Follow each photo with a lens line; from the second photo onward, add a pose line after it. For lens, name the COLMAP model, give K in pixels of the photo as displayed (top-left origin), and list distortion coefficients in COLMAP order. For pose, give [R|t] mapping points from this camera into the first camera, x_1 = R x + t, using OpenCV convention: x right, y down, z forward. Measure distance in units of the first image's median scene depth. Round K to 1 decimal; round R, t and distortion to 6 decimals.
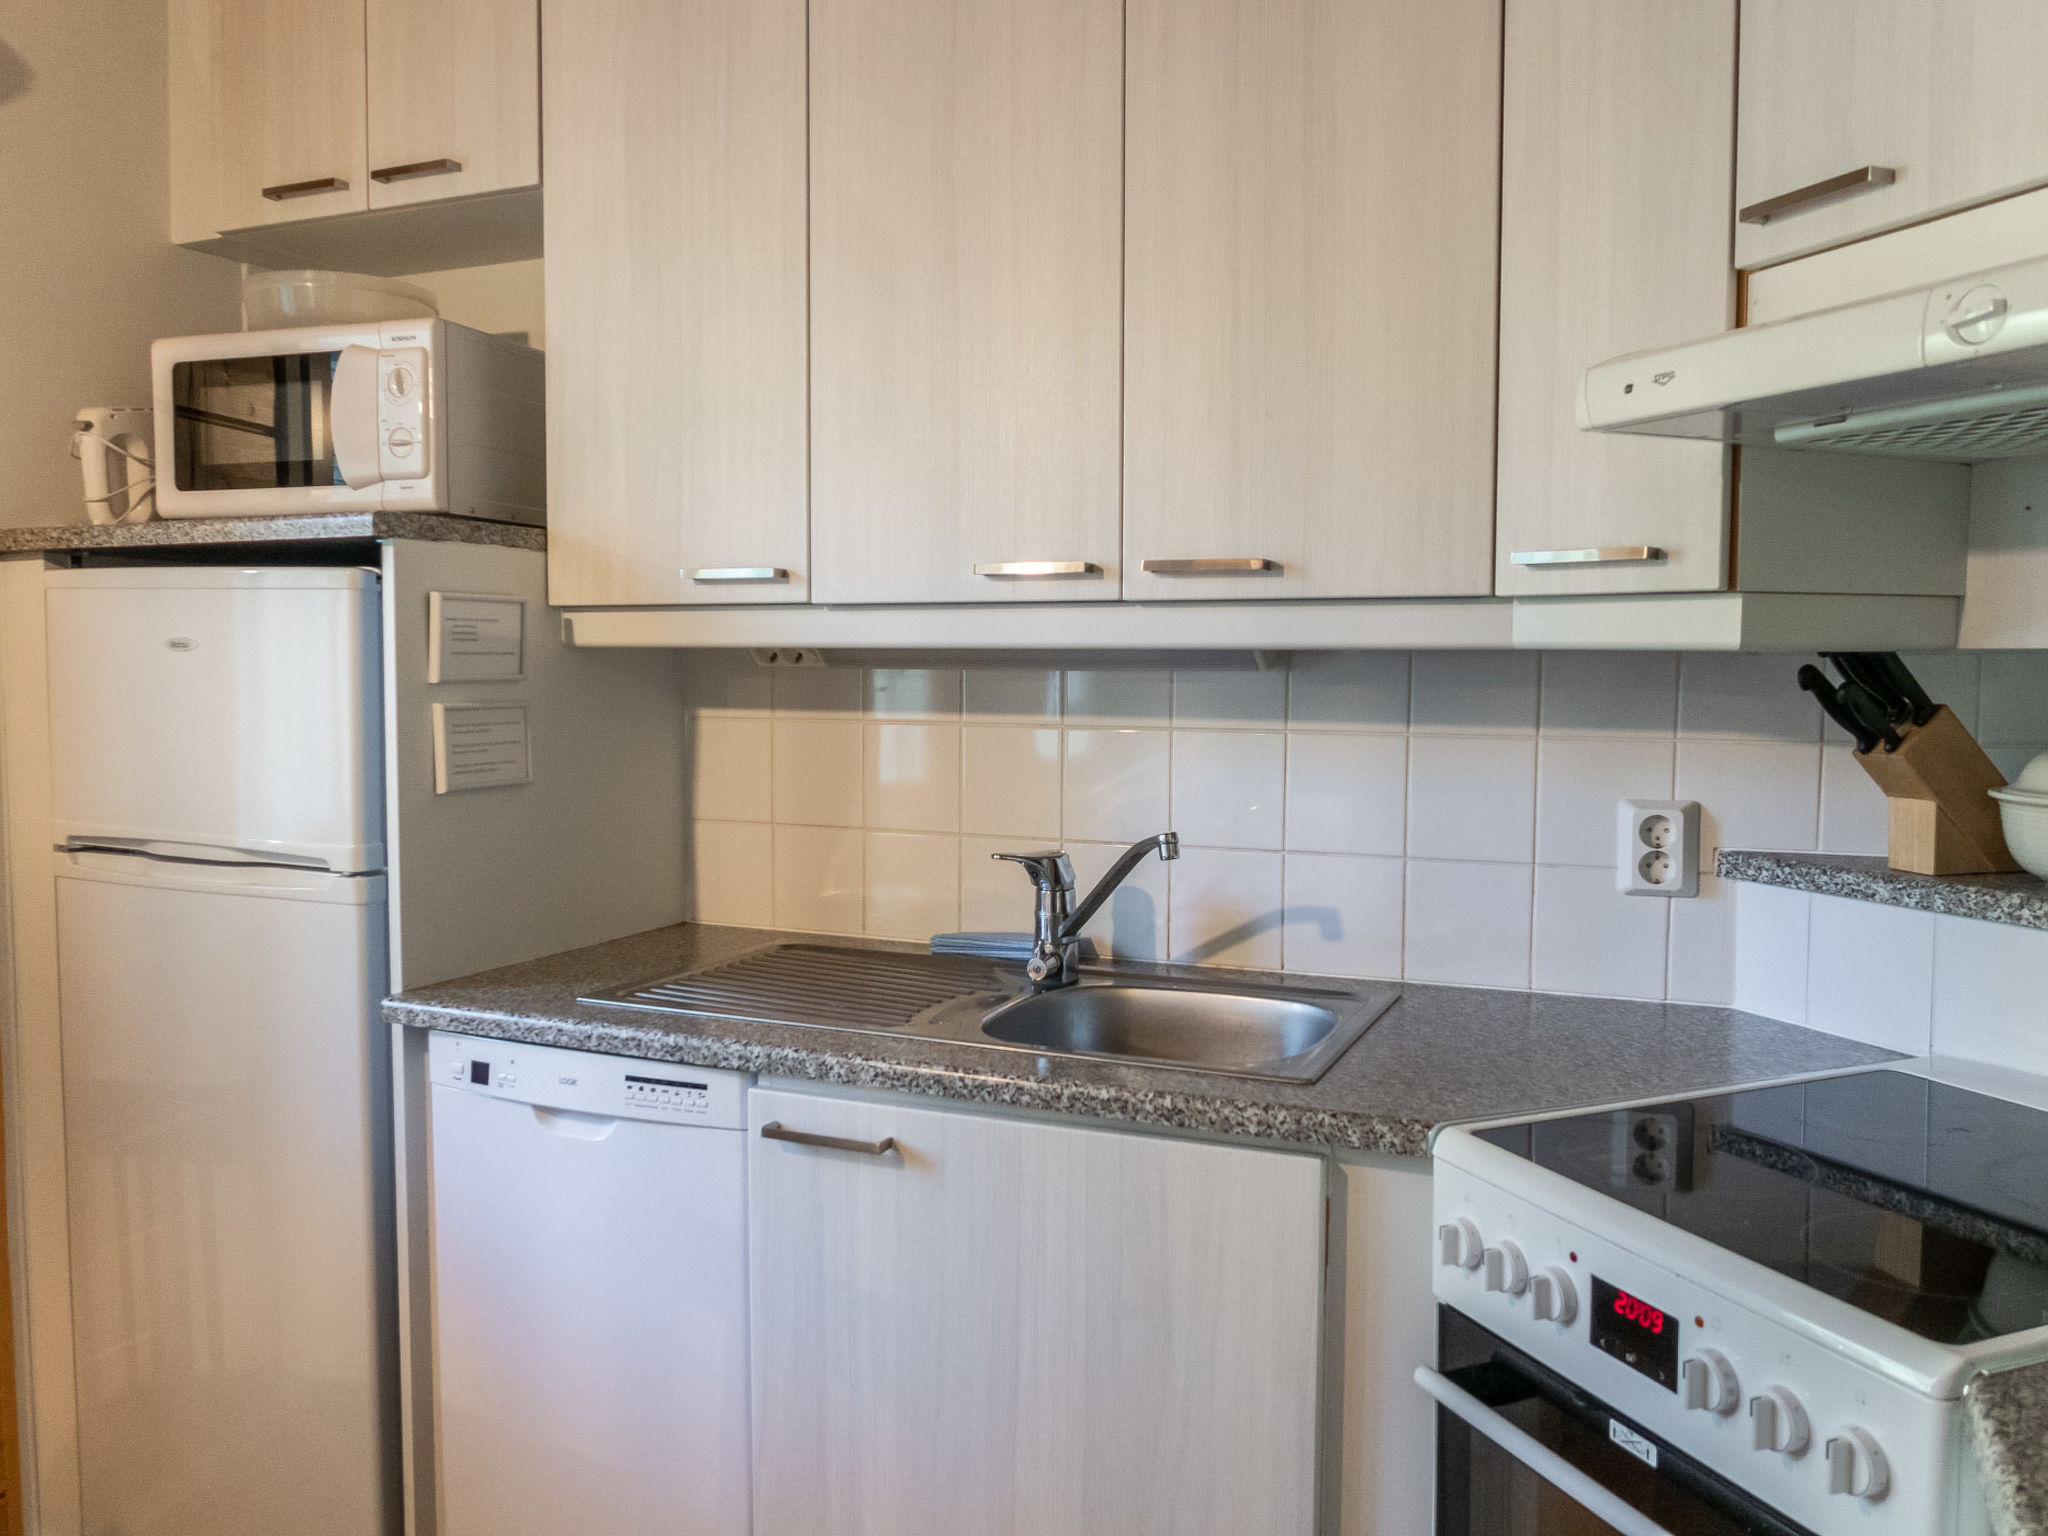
lens RADIAL K [[1584.1, 0, 1029.5], [0, 1584.1, 774.9], [0, 0, 1]] dist [-0.032540, 0.009017]
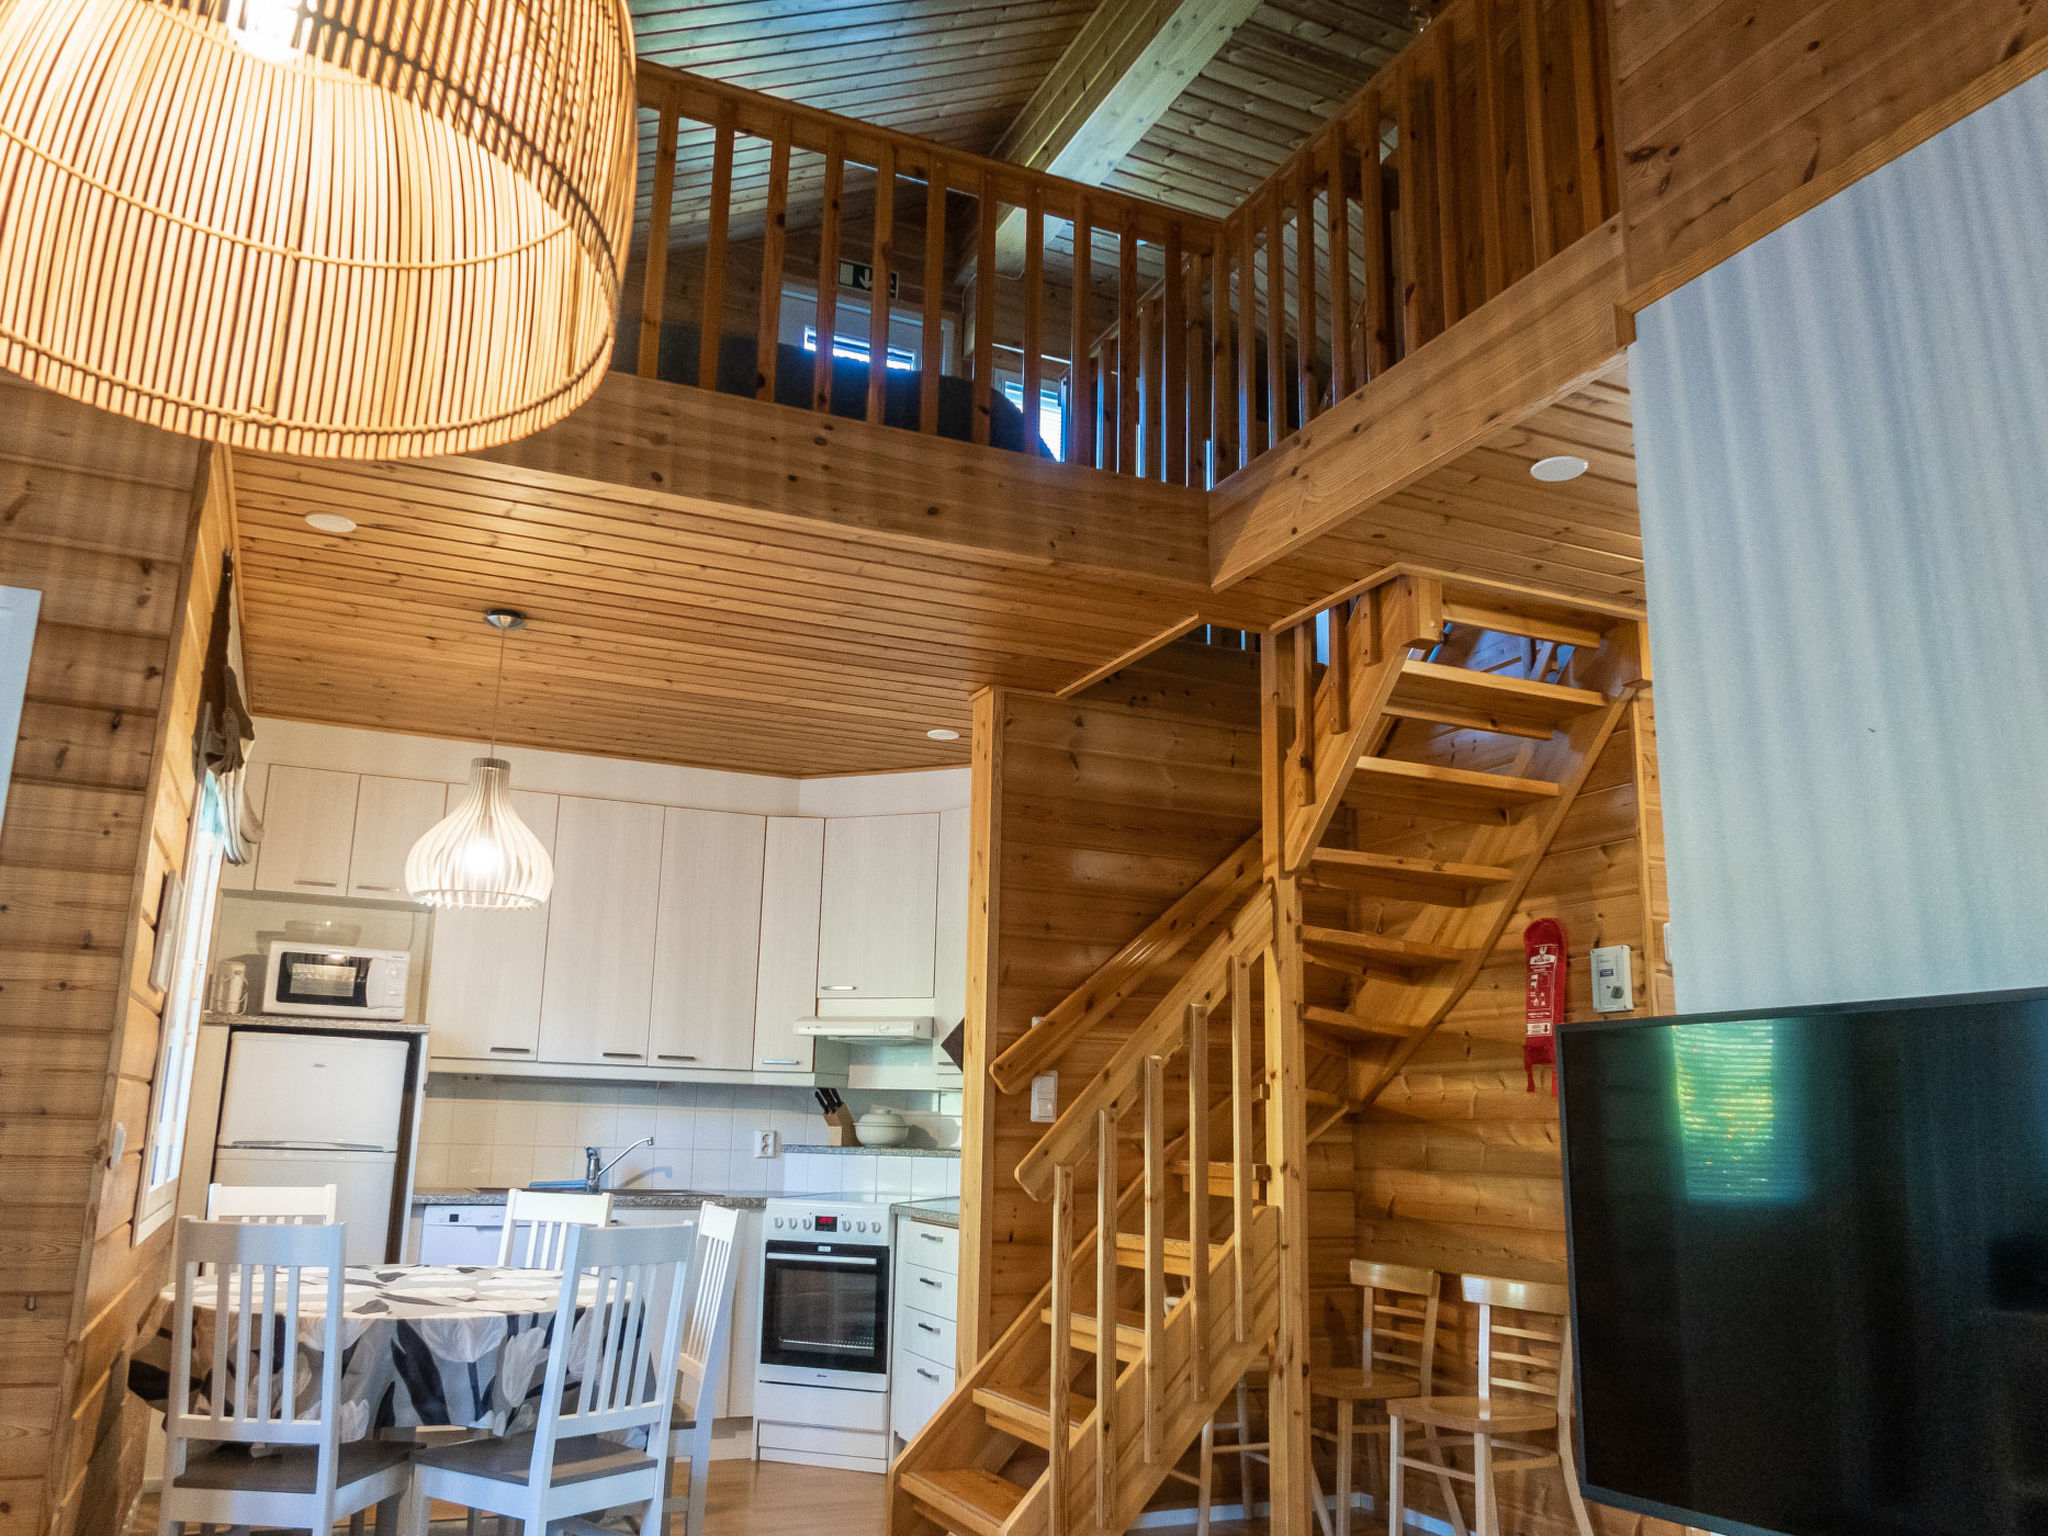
lens RADIAL K [[1584.1, 0, 1029.5], [0, 1584.1, 774.9], [0, 0, 1]] dist [-0.032540, 0.009017]
pose [[0.678135, 0.169893, 0.715031, -1.907104], [0.027646, 0.966329, -0.255821, 0.173832], [-0.734417, 0.193249, 0.650604, -1.918278]]
